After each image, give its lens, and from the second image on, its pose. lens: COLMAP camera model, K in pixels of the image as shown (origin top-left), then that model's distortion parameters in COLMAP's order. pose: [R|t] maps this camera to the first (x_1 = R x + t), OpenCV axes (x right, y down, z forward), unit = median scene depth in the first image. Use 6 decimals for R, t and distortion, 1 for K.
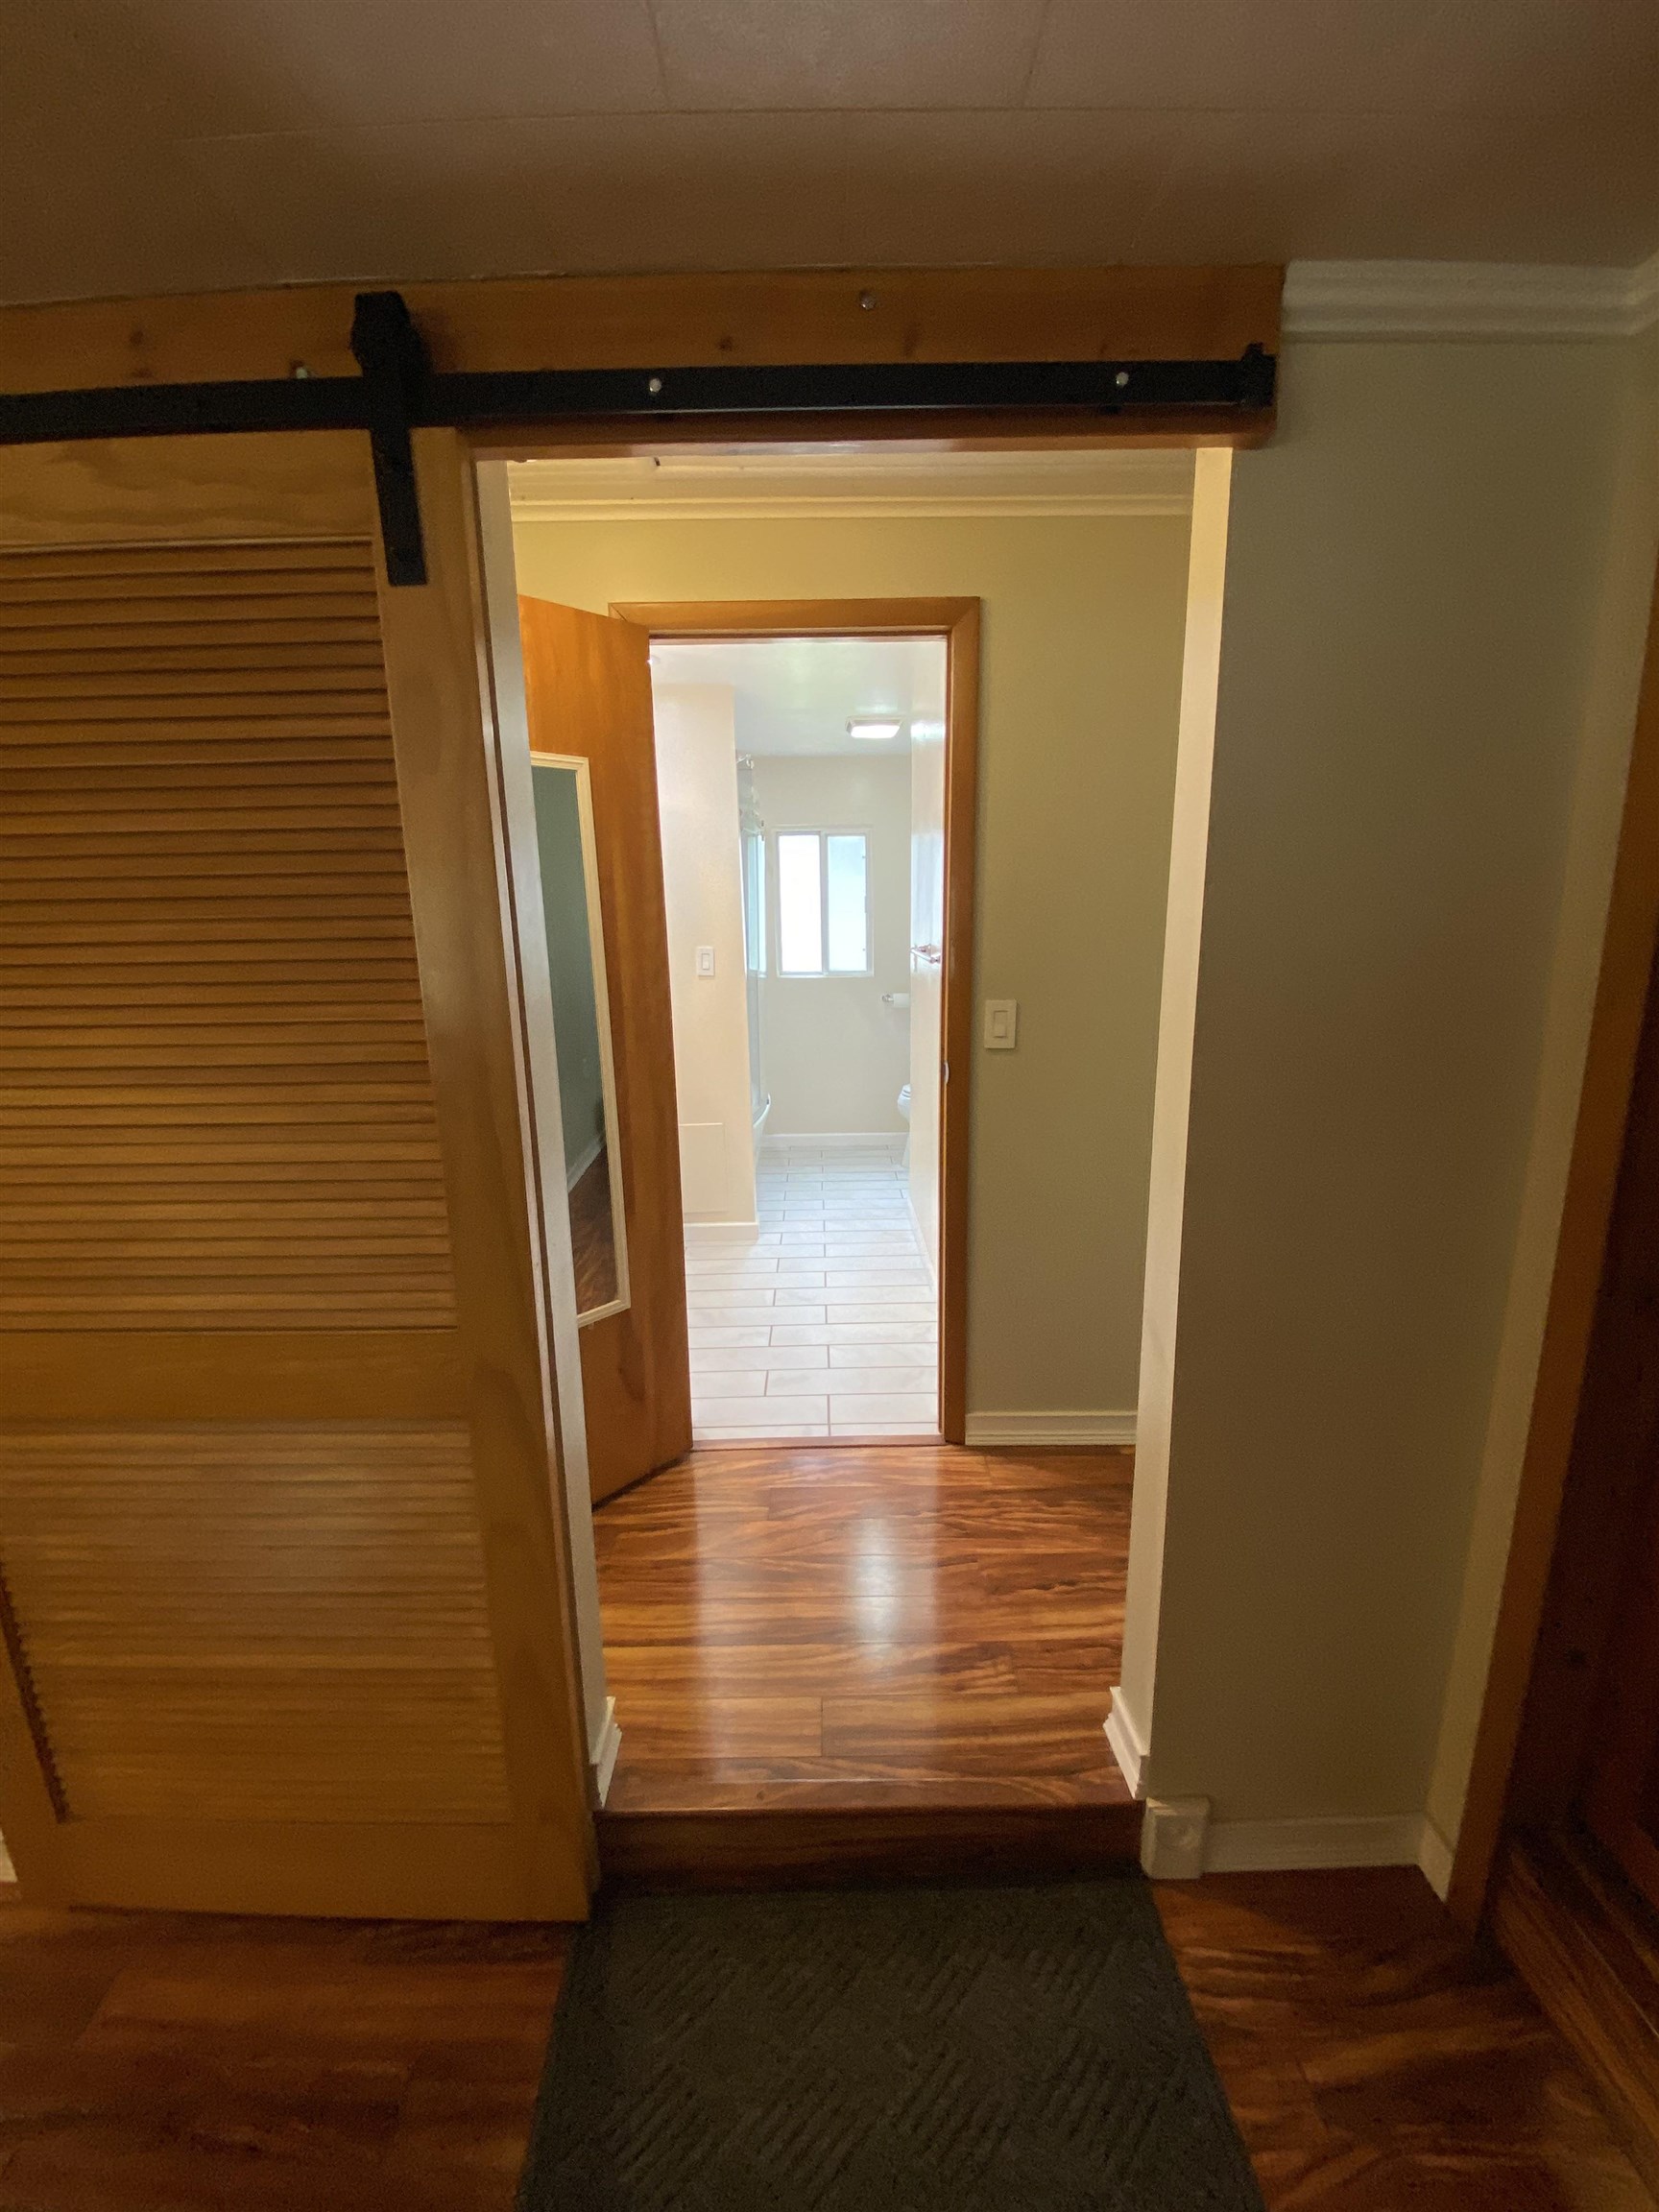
lens RADIAL K [[895.2, 0, 821.1], [0, 895.2, 1096.1], [0, 0, 1]] dist [-0.015147, -0.000004]
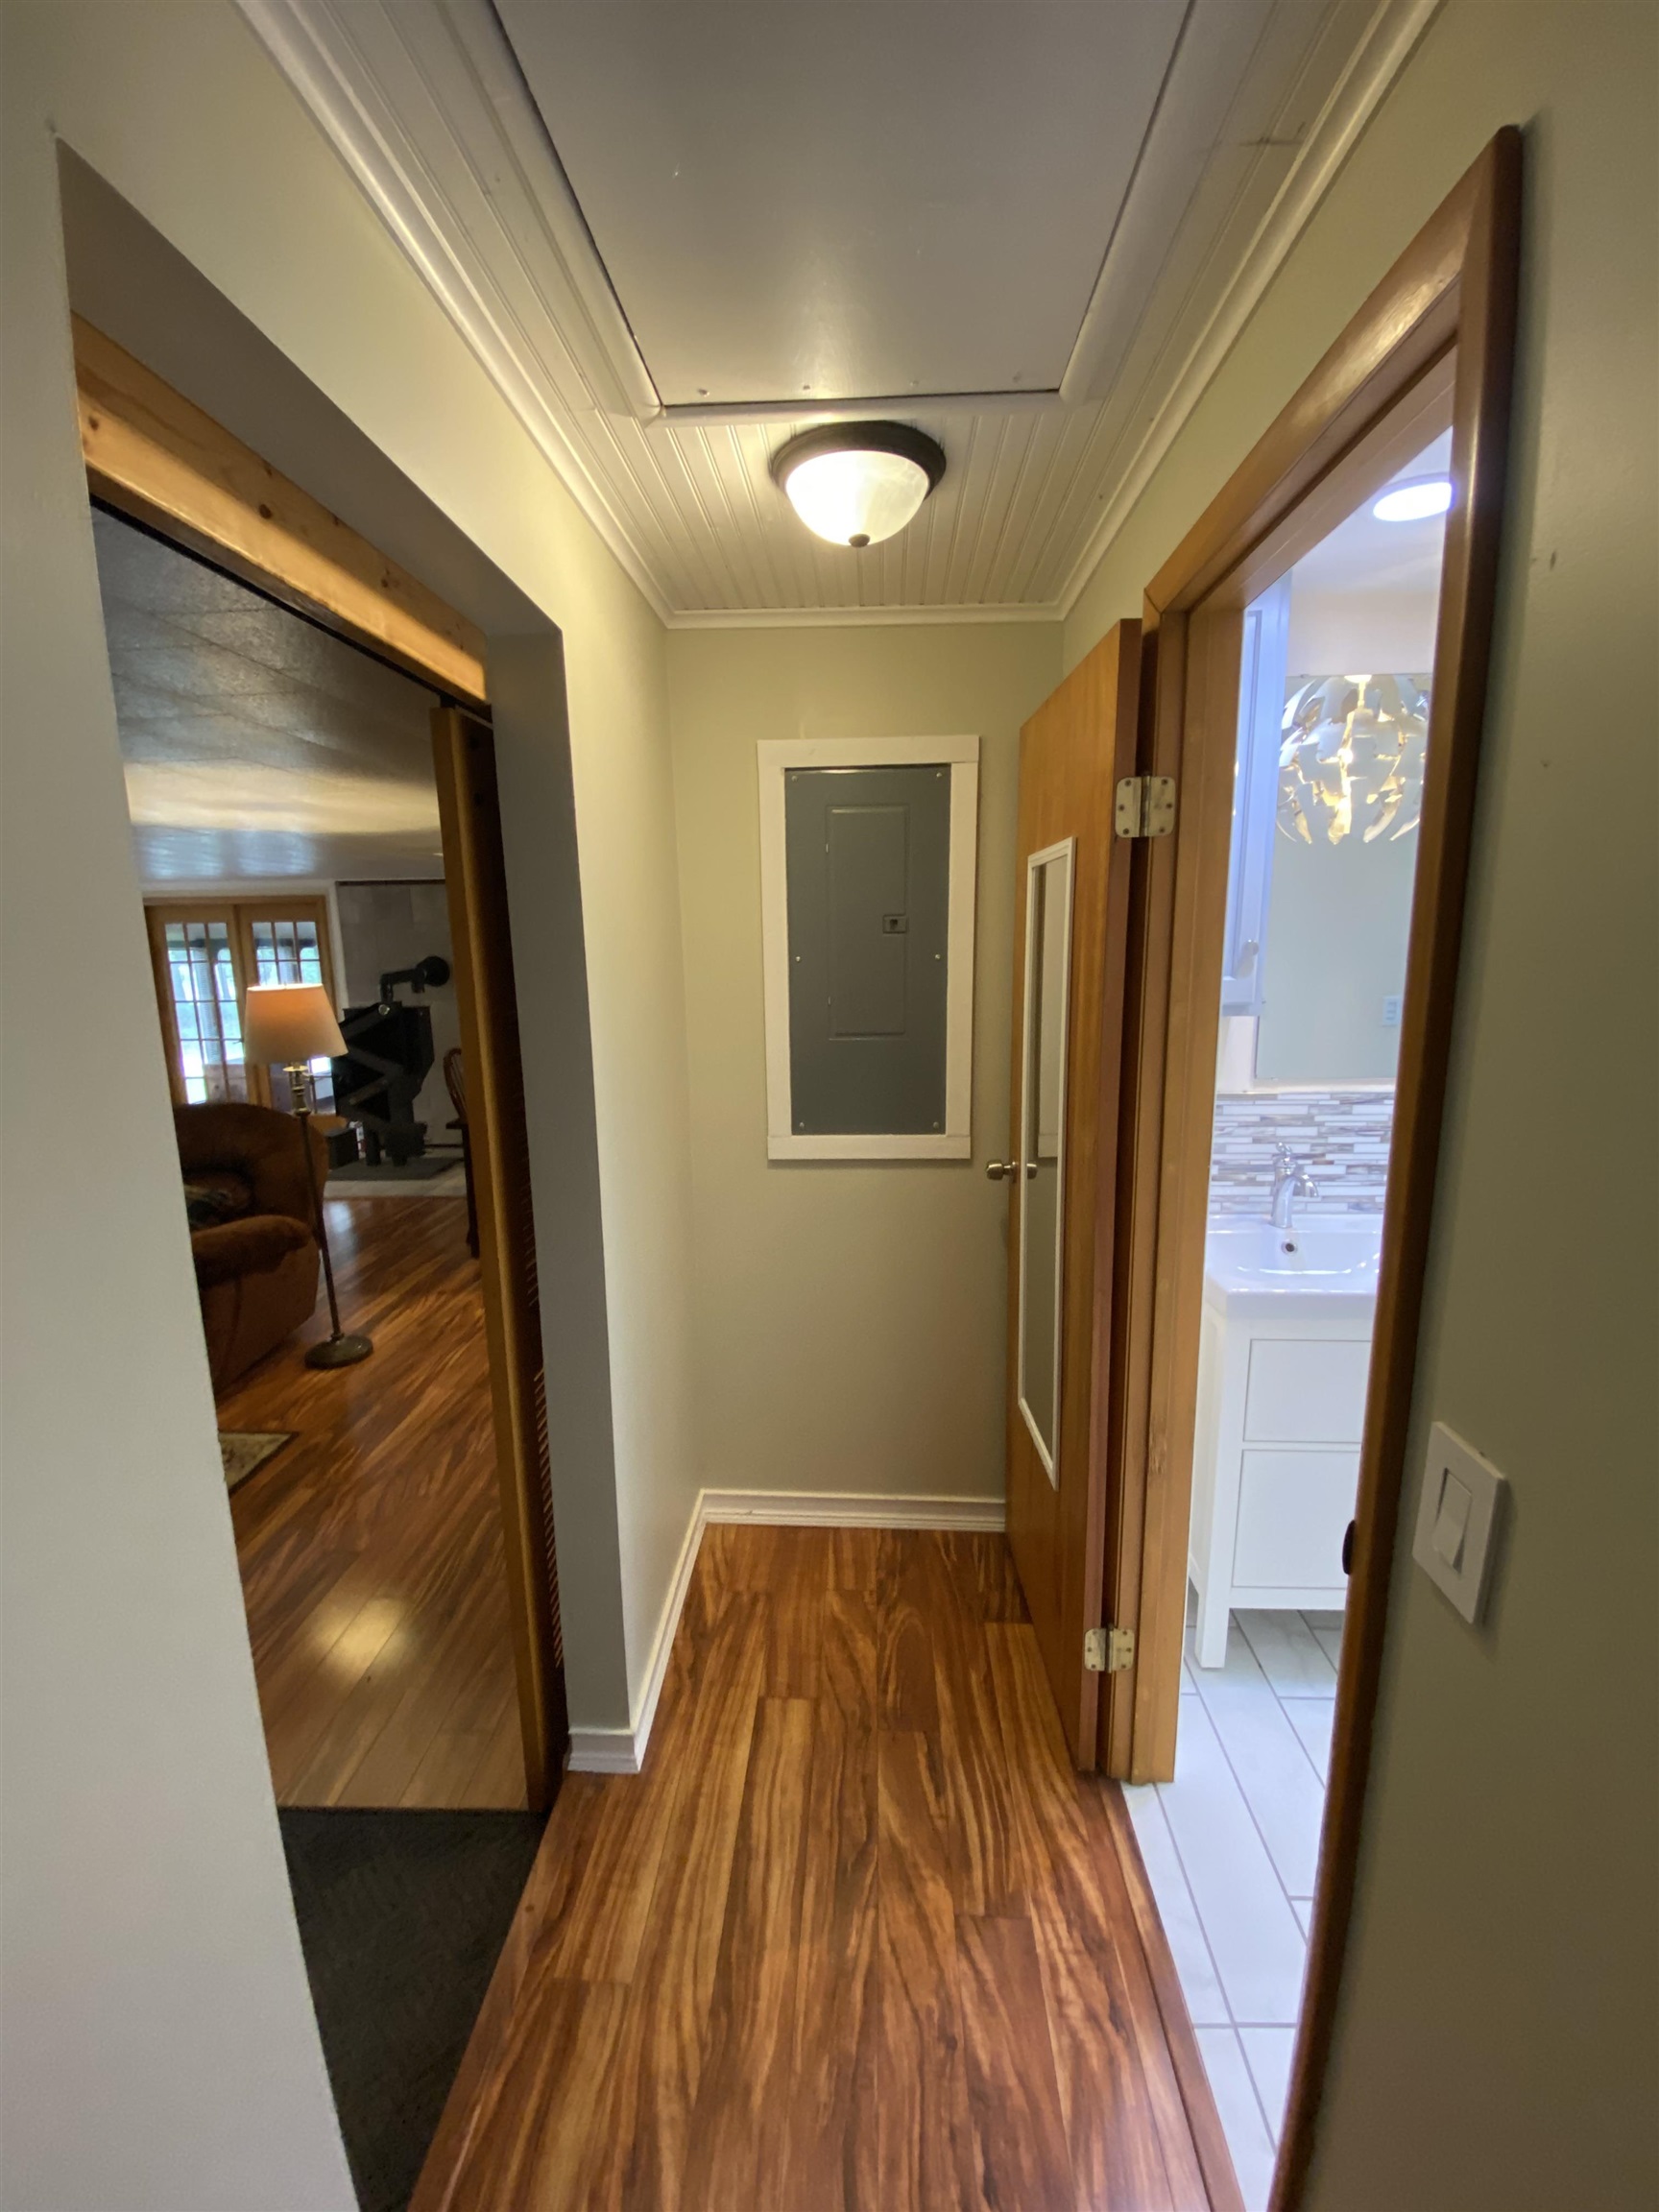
lens RADIAL K [[944.9, 0, 820.9], [0, 944.9, 1111.9], [0, 0, 1]] dist [-0.009916, -0.000284]
pose [[-0.059532, 0.195824, -0.978830, 0.624896], [-0.211823, 0.955760, 0.204092, -0.262785], [0.975493, 0.219489, -0.015418, 0.956695]]
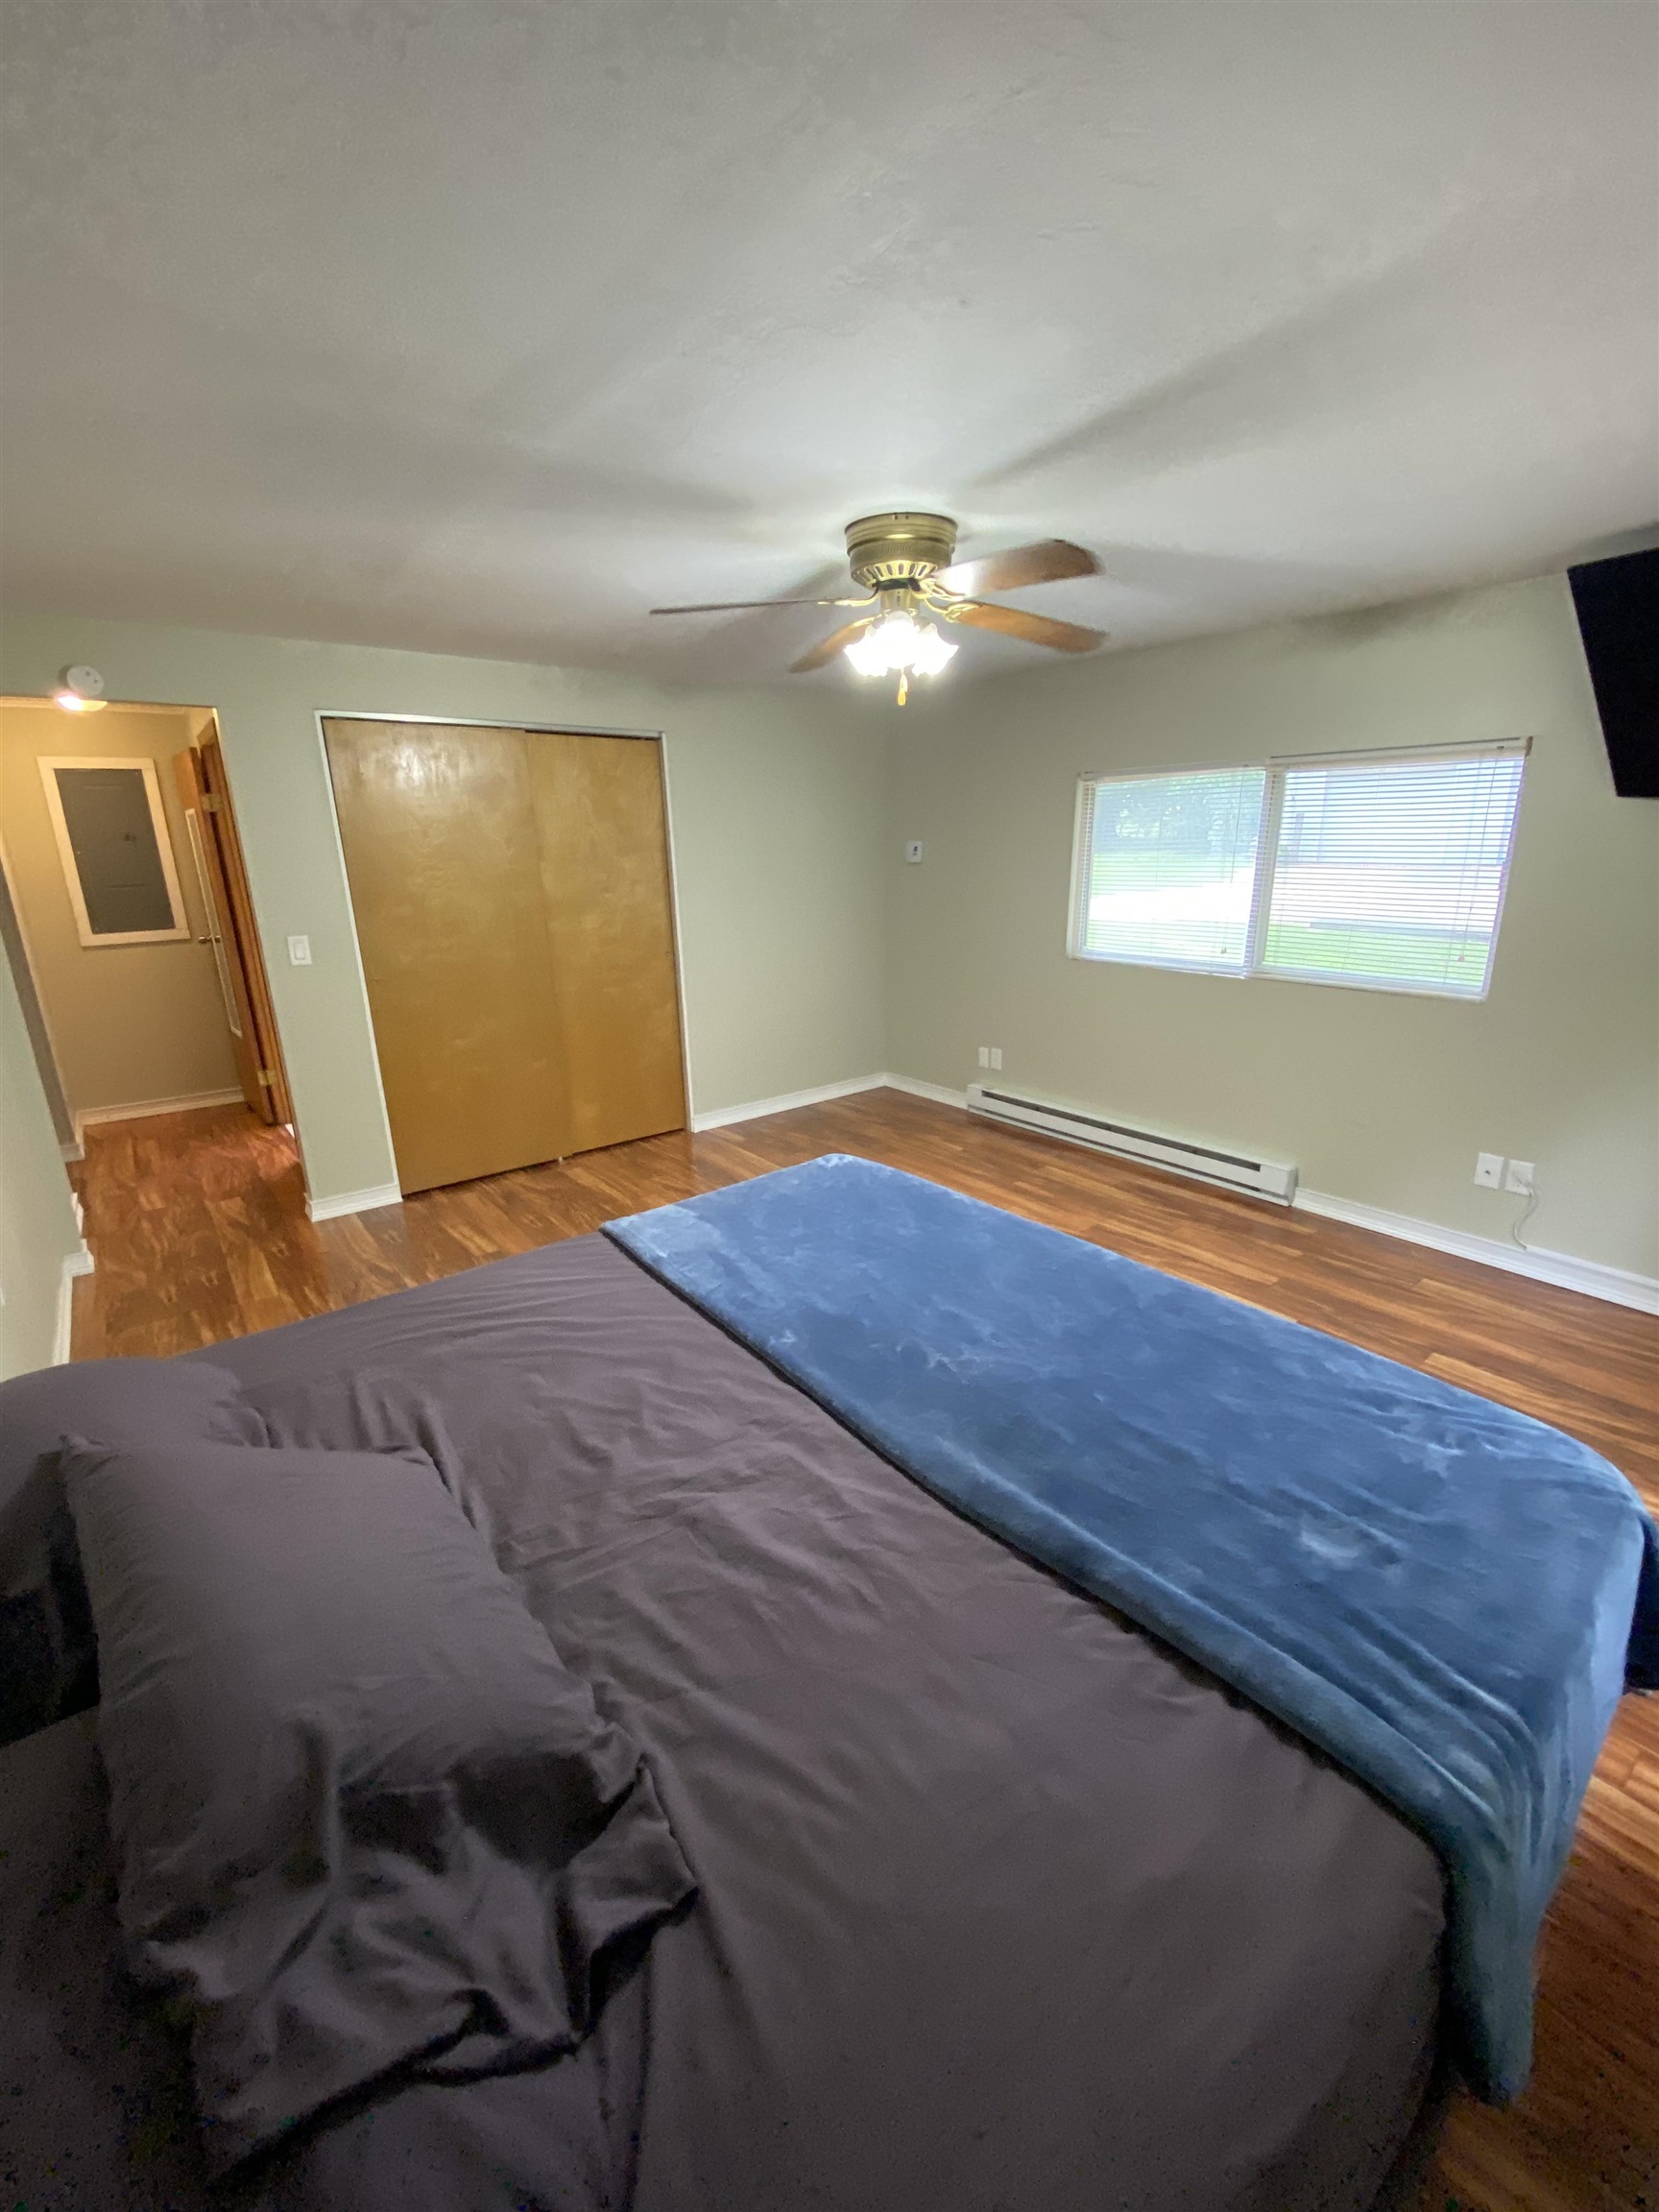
lens RADIAL K [[895.2, 0, 833.5], [0, 895.2, 1107.9], [0, 0, 1]] dist [-0.015147, -0.000004]
pose [[0.618066, 0.242317, -0.747848, 3.122809], [-0.178463, 0.969720, 0.166715, -0.301327], [0.765601, 0.030423, 0.642596, 0.912014]]
